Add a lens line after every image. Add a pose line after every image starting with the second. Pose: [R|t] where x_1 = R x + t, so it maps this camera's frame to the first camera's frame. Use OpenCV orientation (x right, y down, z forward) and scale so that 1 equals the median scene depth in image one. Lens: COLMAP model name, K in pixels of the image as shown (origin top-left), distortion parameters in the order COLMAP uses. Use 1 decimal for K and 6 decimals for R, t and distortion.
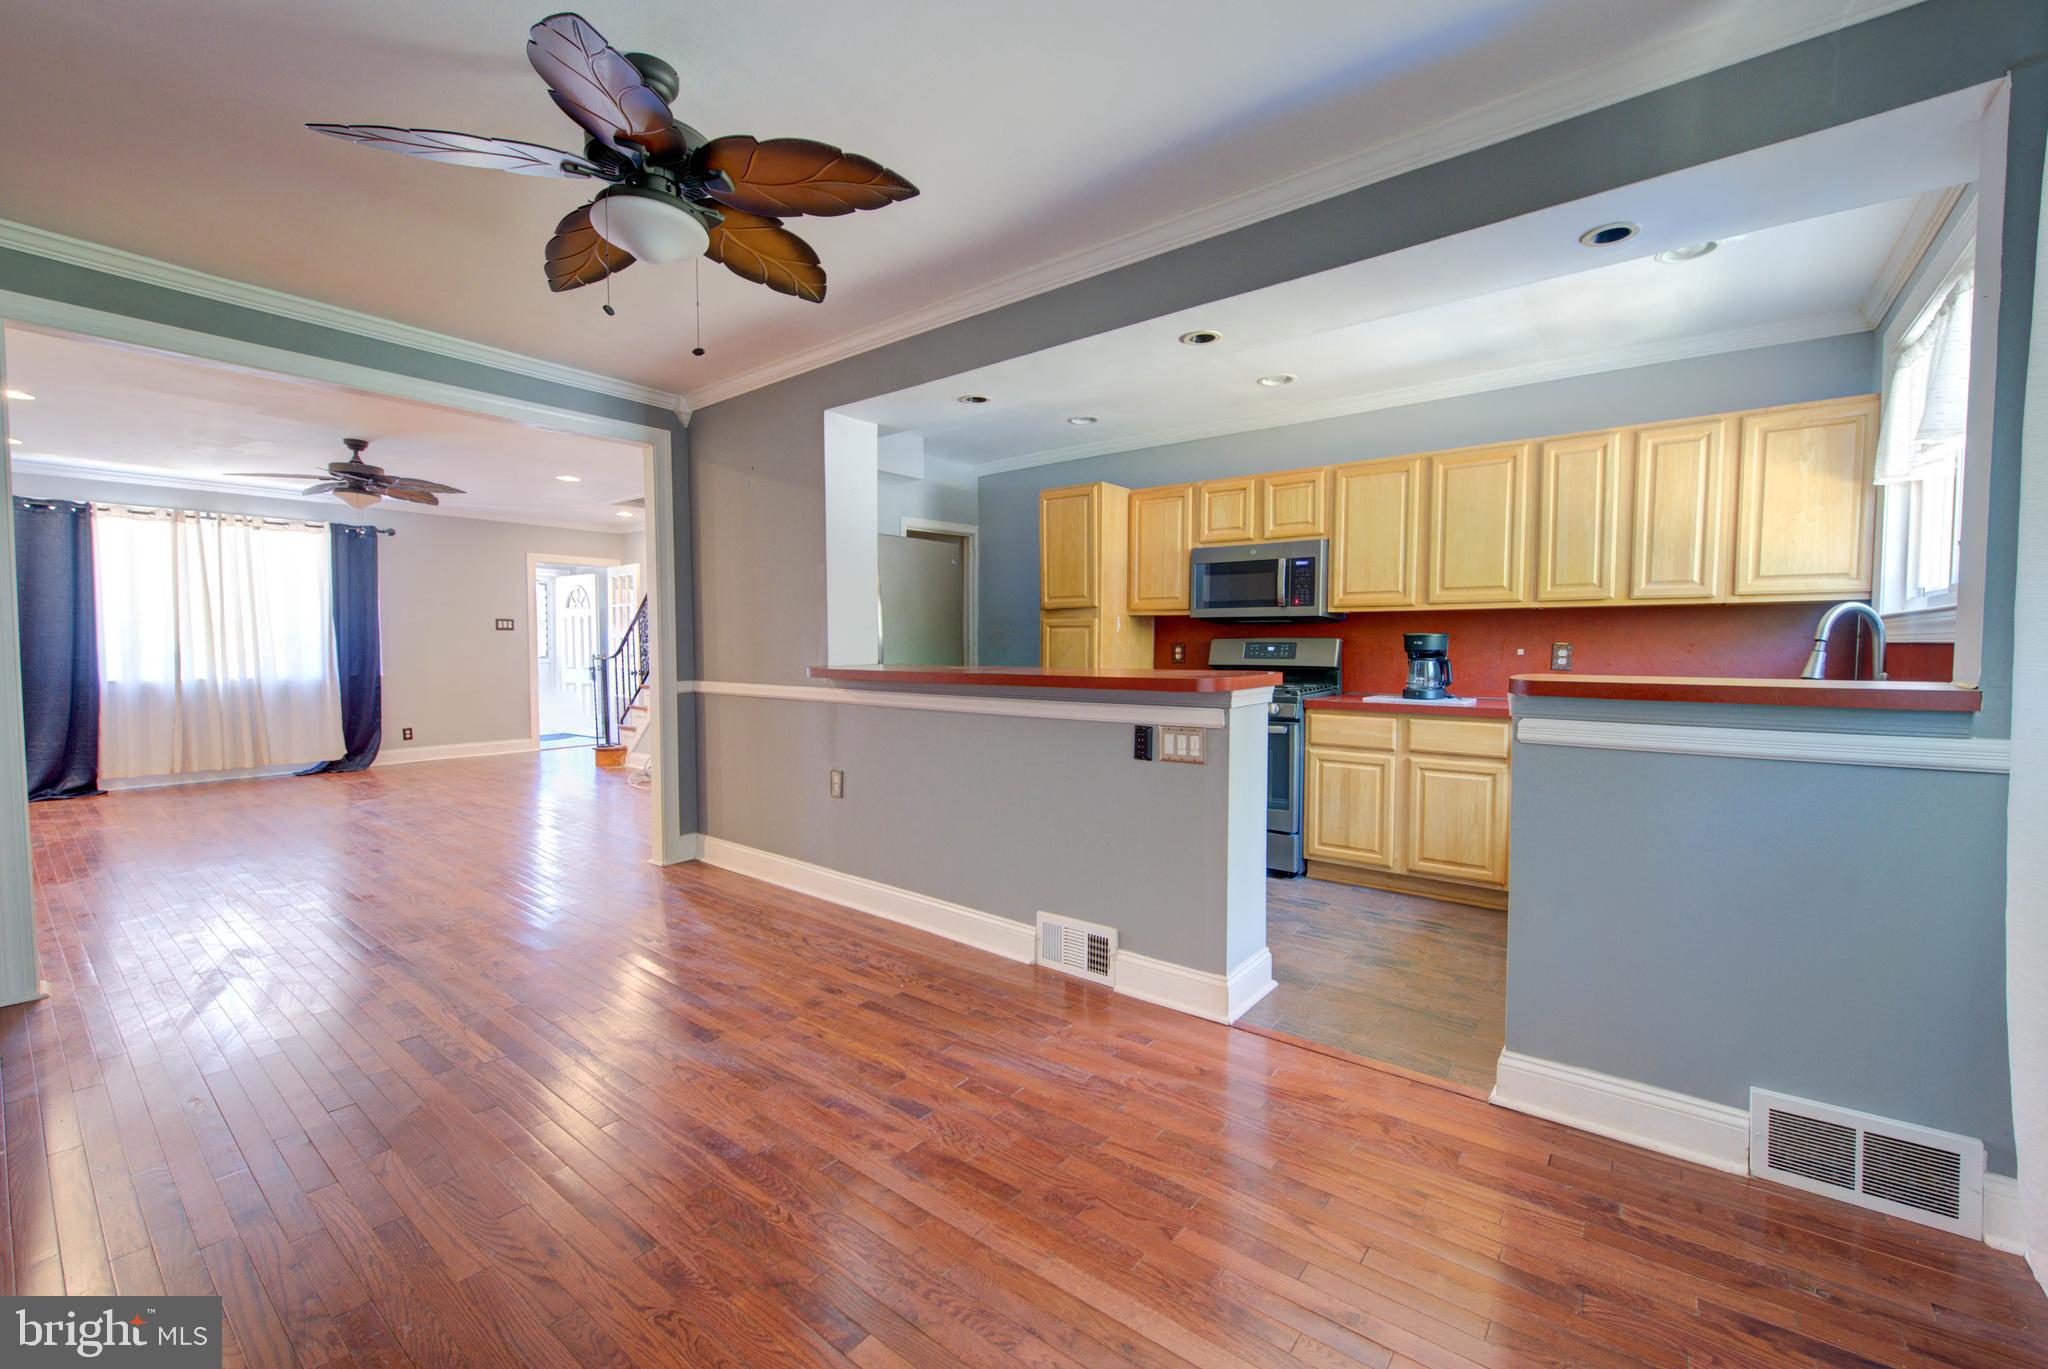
lens RADIAL K [[834.2, 0, 1024.0], [0, 834.2, 684.5], [0, 0, 1]] dist [-0.000599, 0.000084]
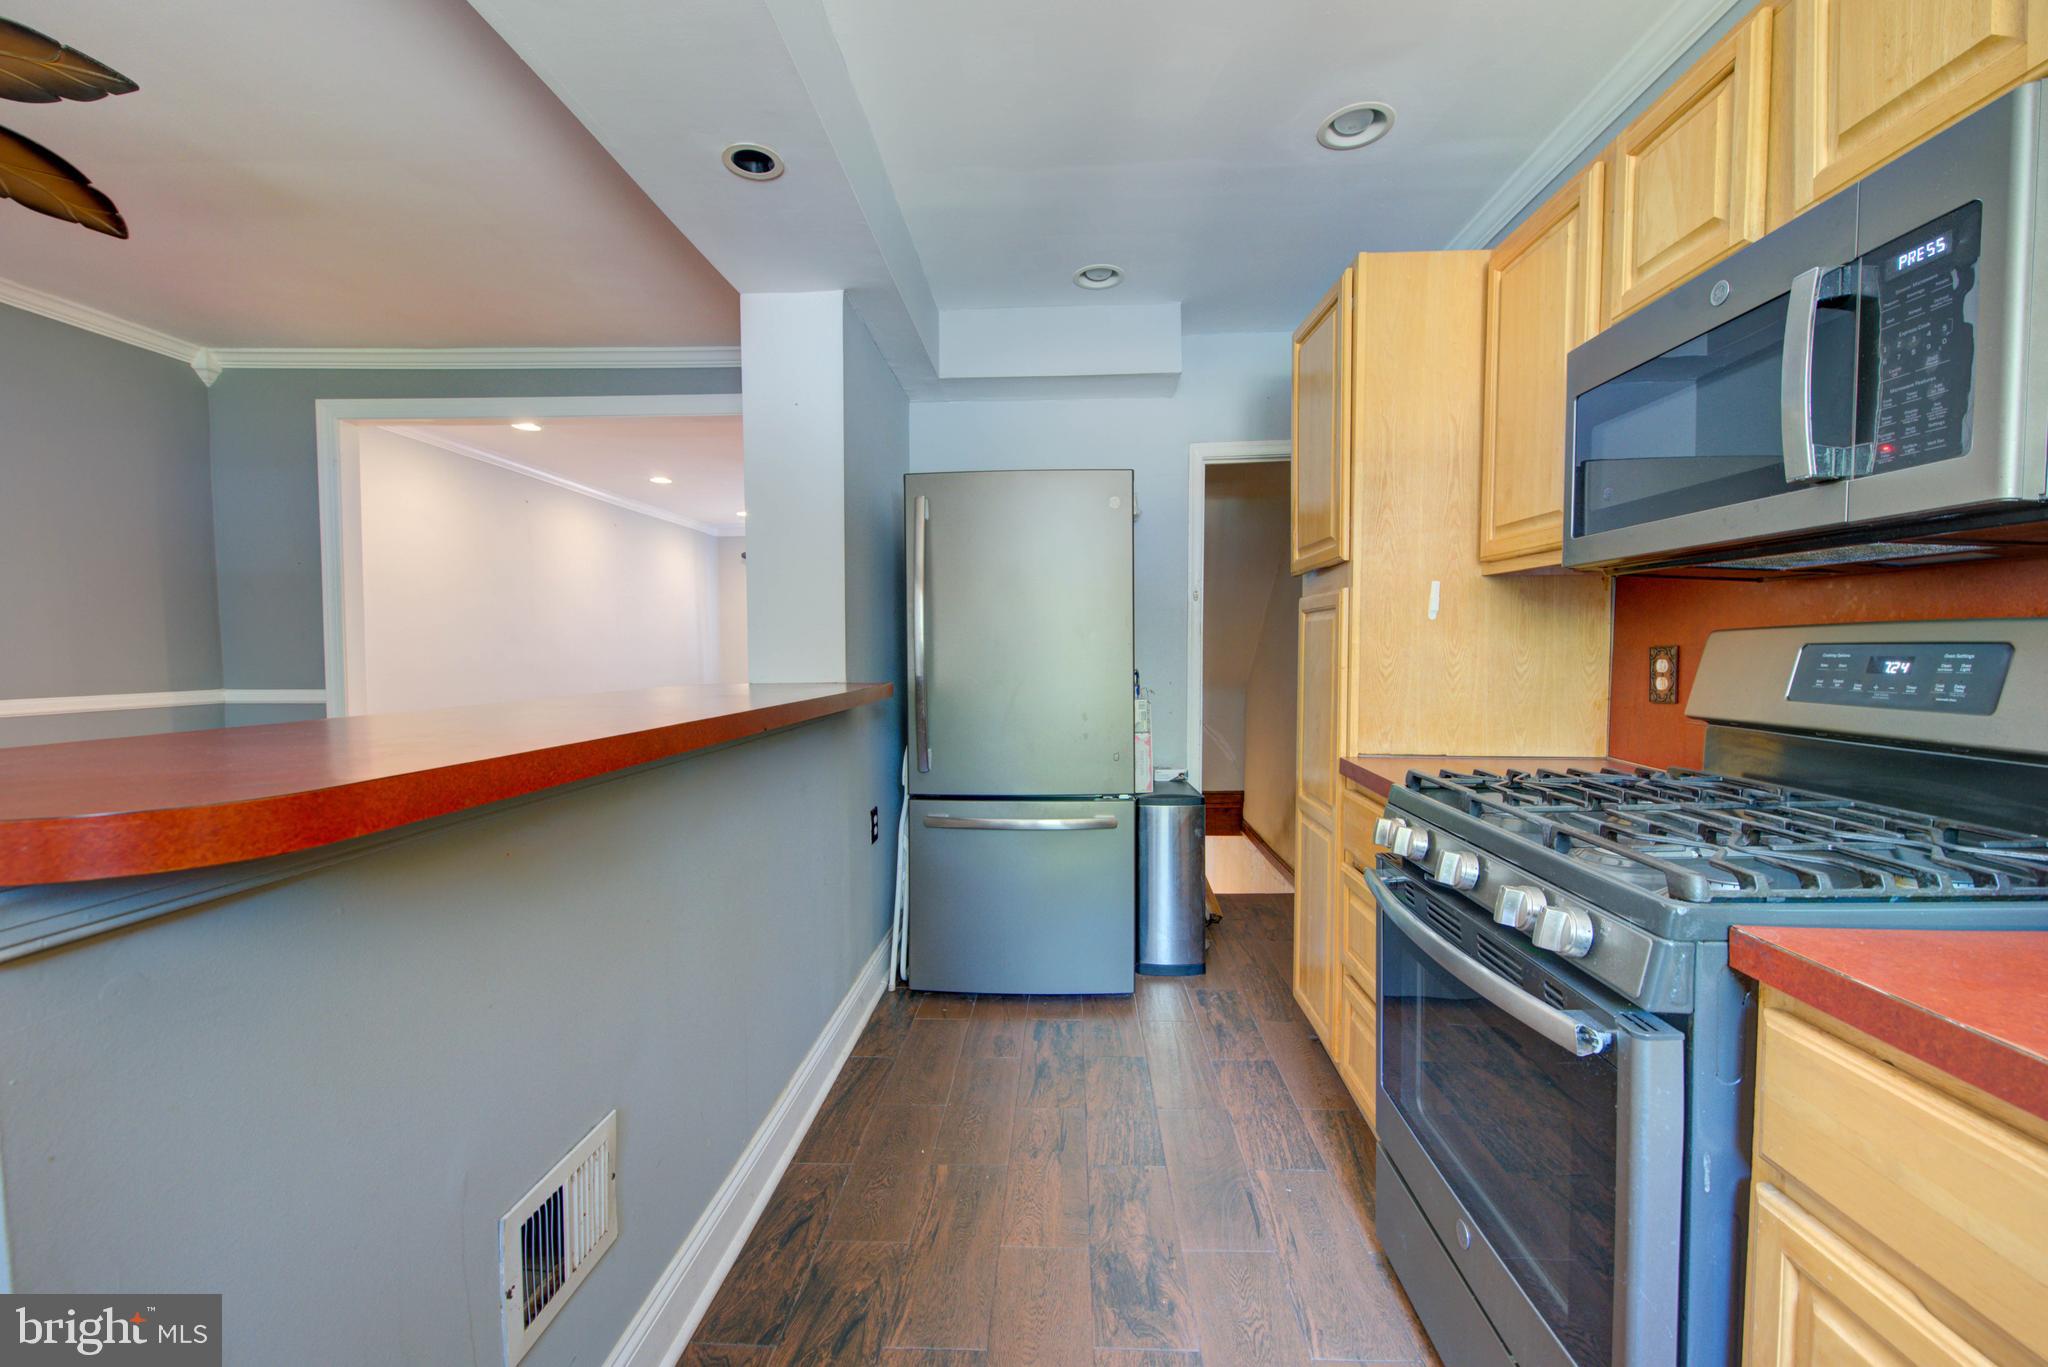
lens RADIAL K [[834.2, 0, 1024.0], [0, 834.2, 683.5], [0, 0, 1]] dist [-0.000599, 0.000084]
pose [[0.585636, 0.031042, -0.809979, 0.344028], [-0.035346, 0.999294, 0.012741, -0.032131], [0.809803, 0.021168, 0.586320, 0.646723]]
